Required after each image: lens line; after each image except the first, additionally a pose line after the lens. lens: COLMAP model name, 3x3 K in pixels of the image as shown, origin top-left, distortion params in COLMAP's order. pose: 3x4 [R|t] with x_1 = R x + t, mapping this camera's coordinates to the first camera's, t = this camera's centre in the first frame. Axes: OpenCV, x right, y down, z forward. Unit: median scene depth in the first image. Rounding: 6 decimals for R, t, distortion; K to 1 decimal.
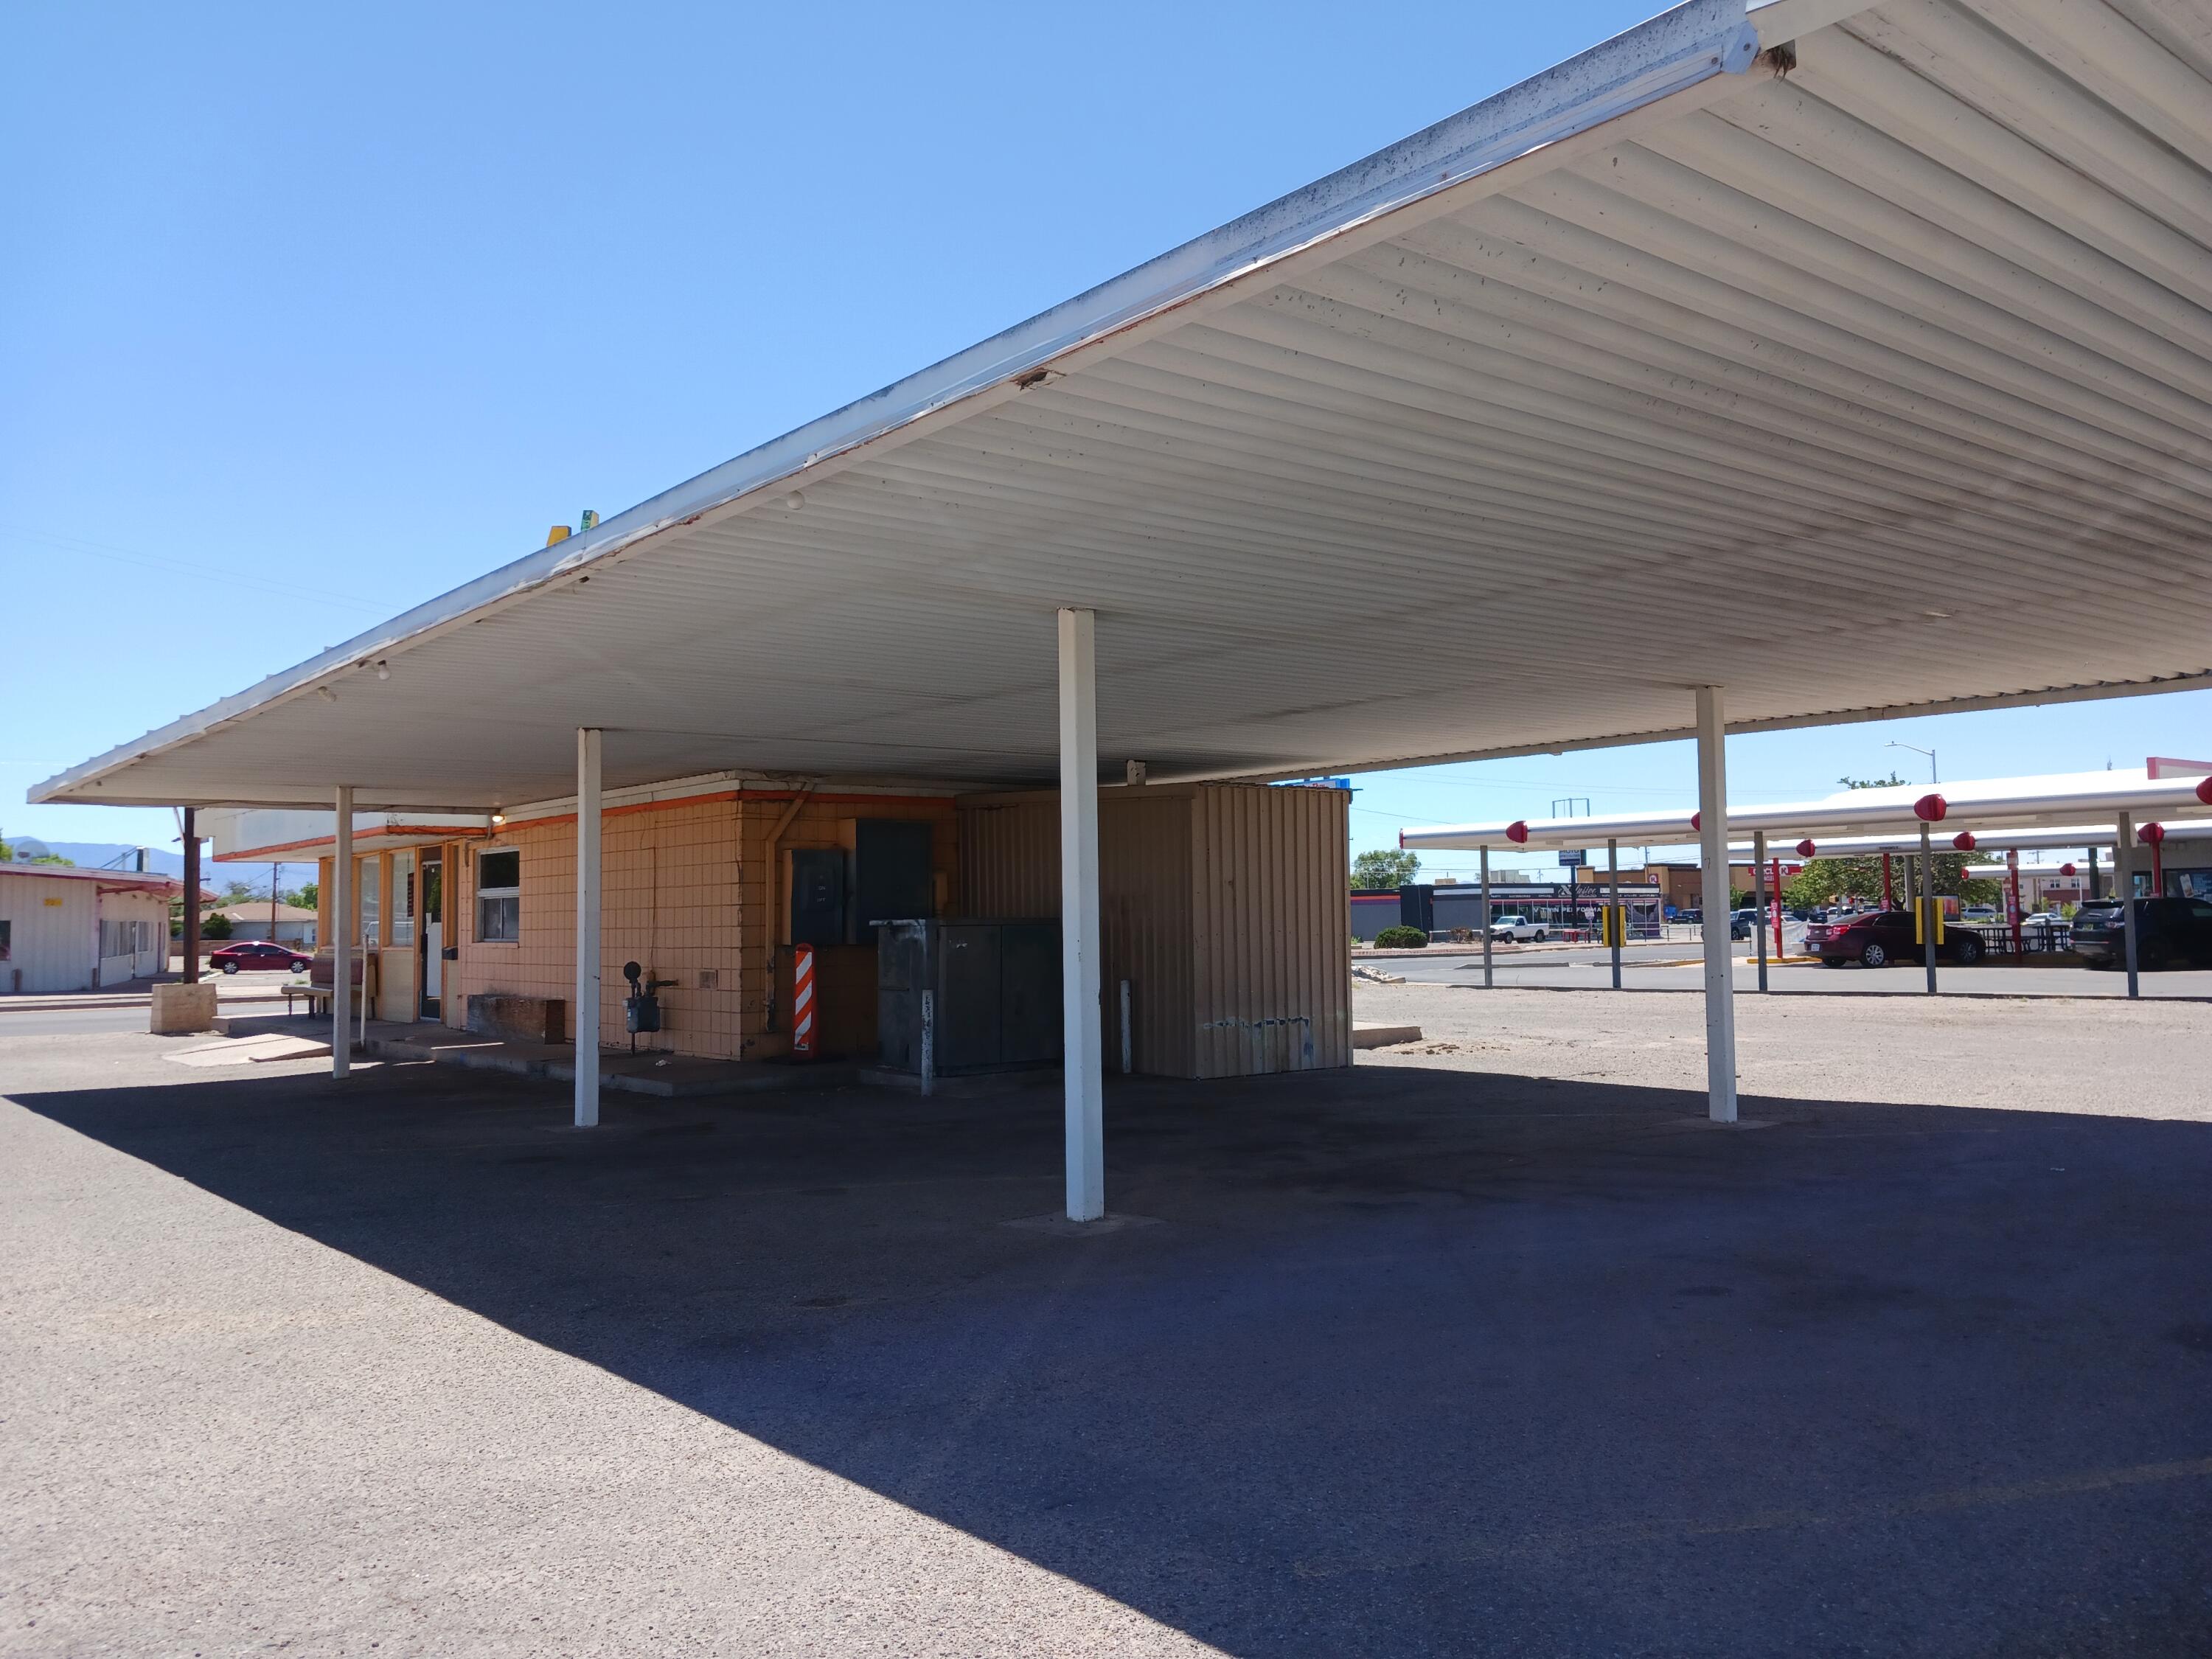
lens RADIAL K [[1715.7, 0, 1106.0], [0, 1715.7, 829.5], [0, 0, 1]] dist [0.119583, -0.255393]
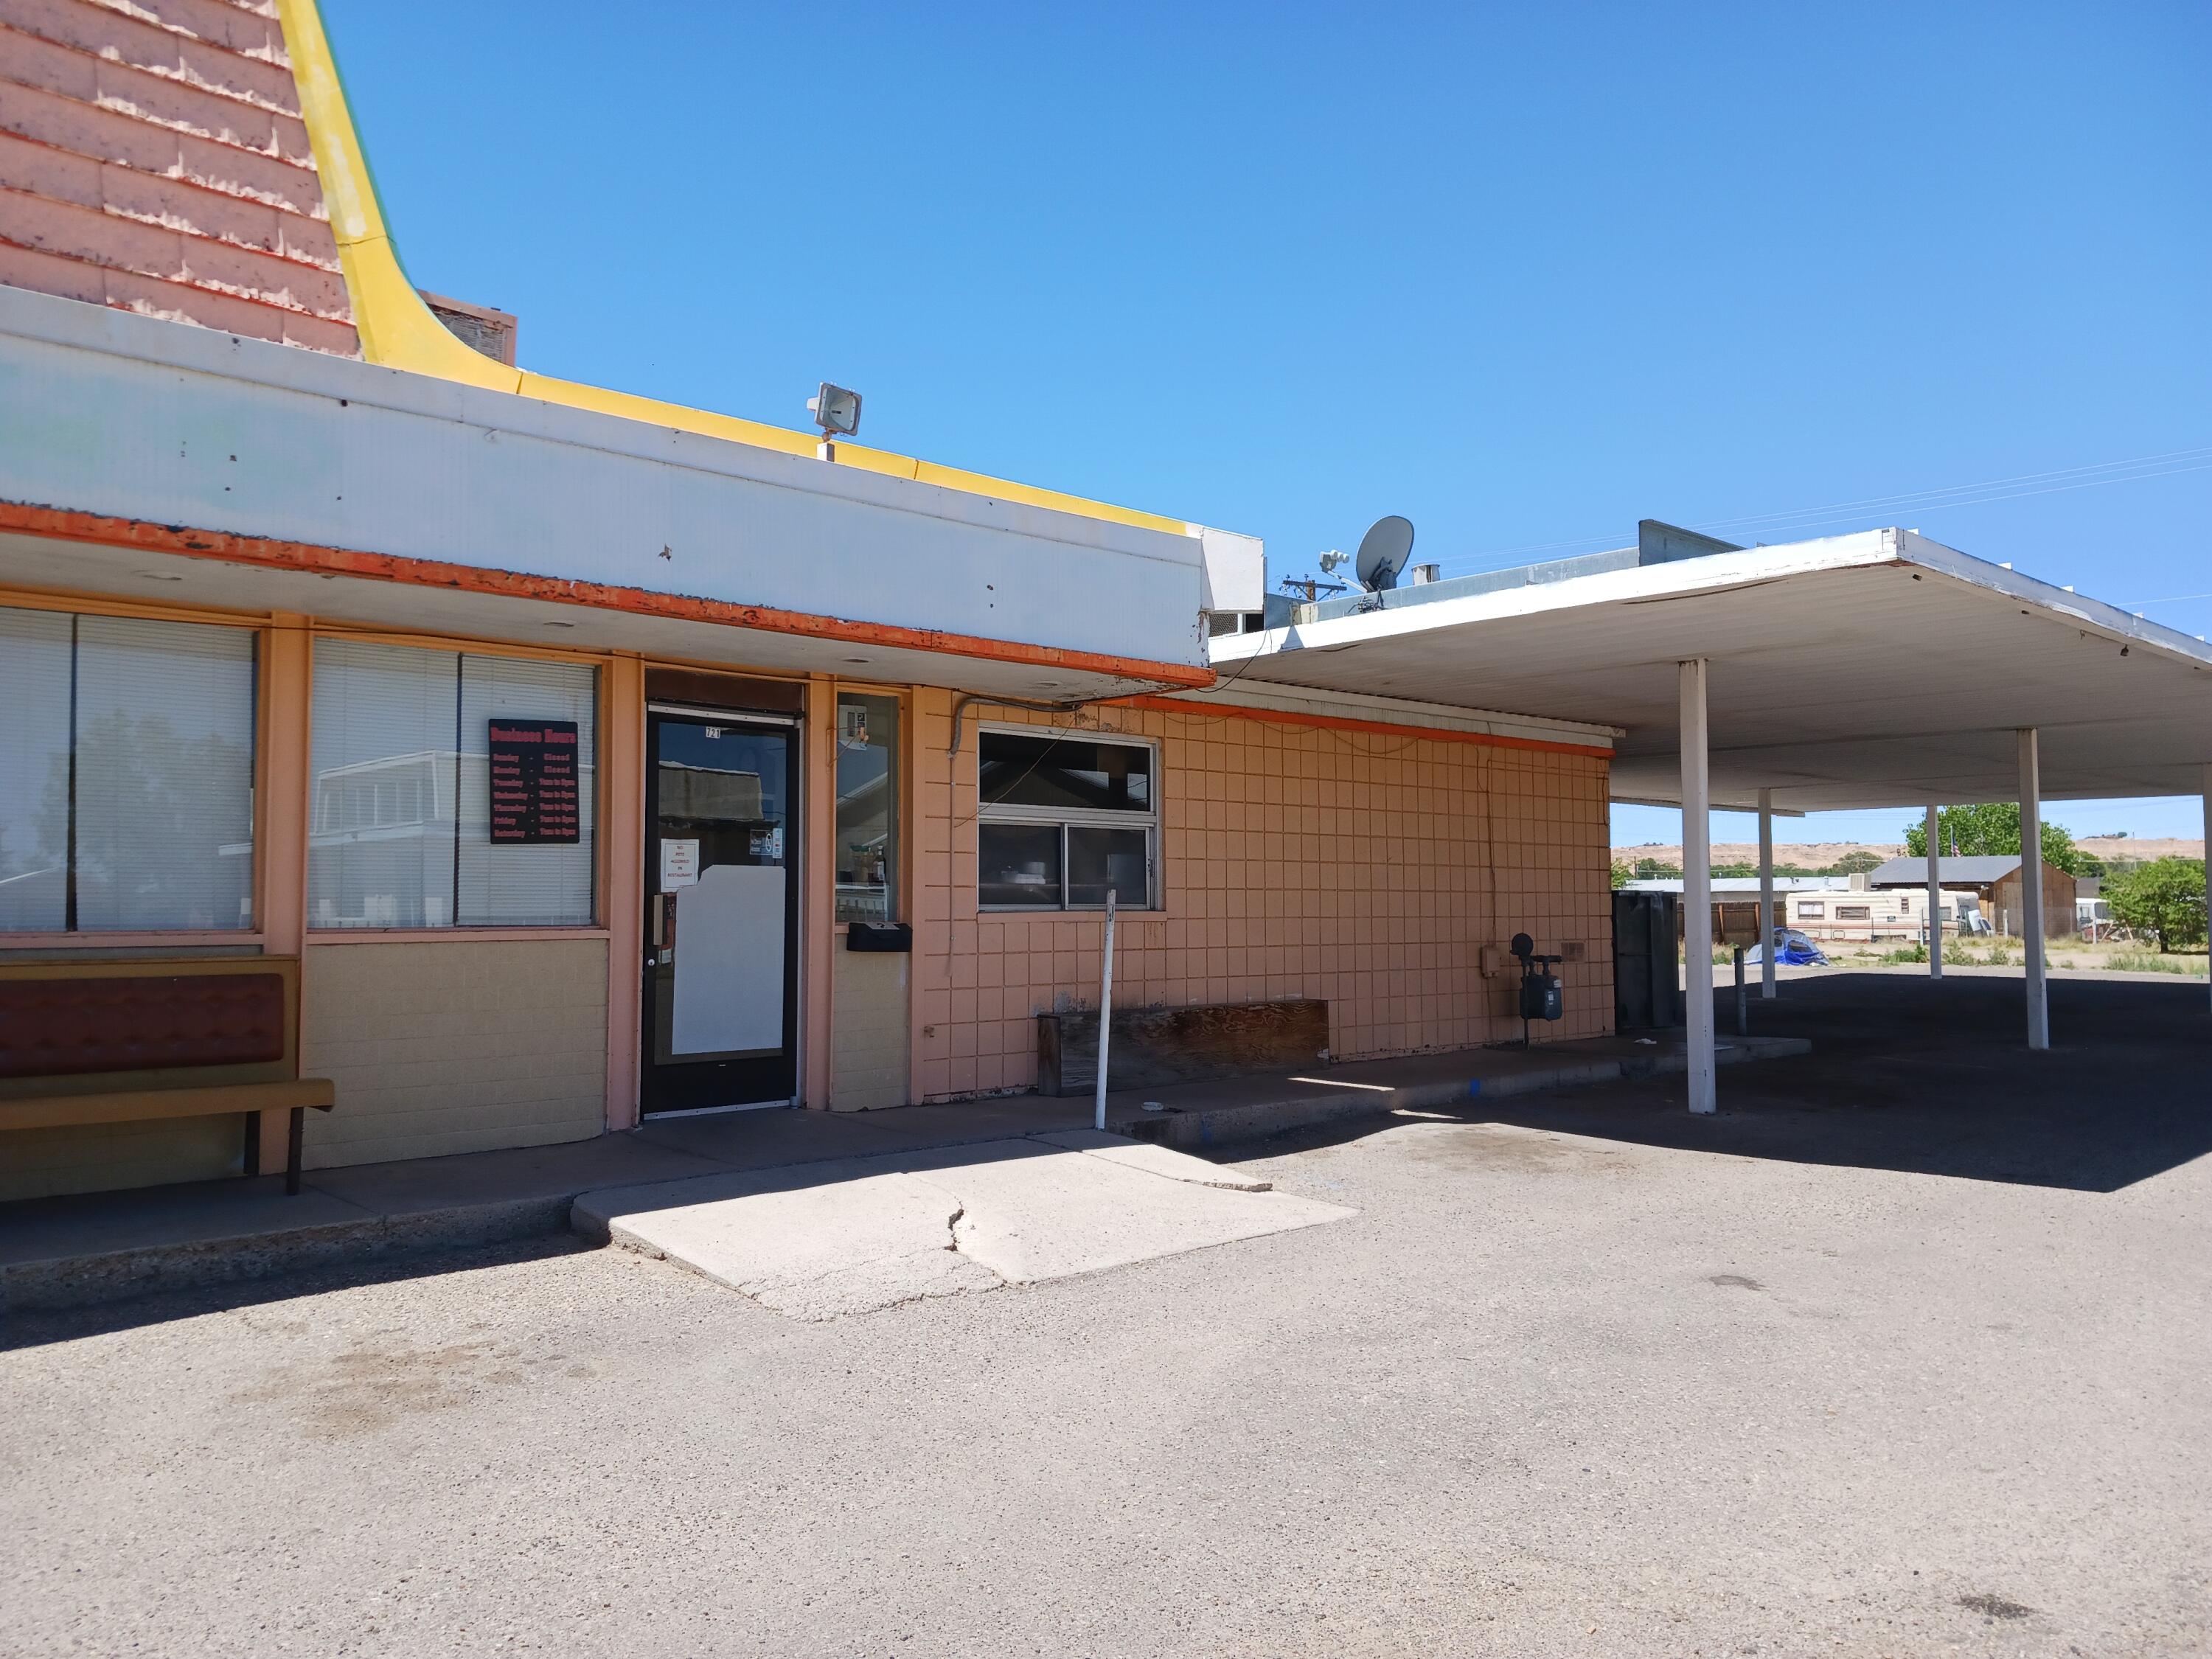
lens RADIAL K [[1715.7, 0, 1106.0], [0, 1715.7, 829.5], [0, 0, 1]] dist [0.119583, -0.255393]
pose [[-0.099169, 0.058530, 0.993348, -1.132854], [-0.052033, 0.996598, -0.063916, 0.096237], [-0.993709, -0.058025, -0.095786, 1.367876]]
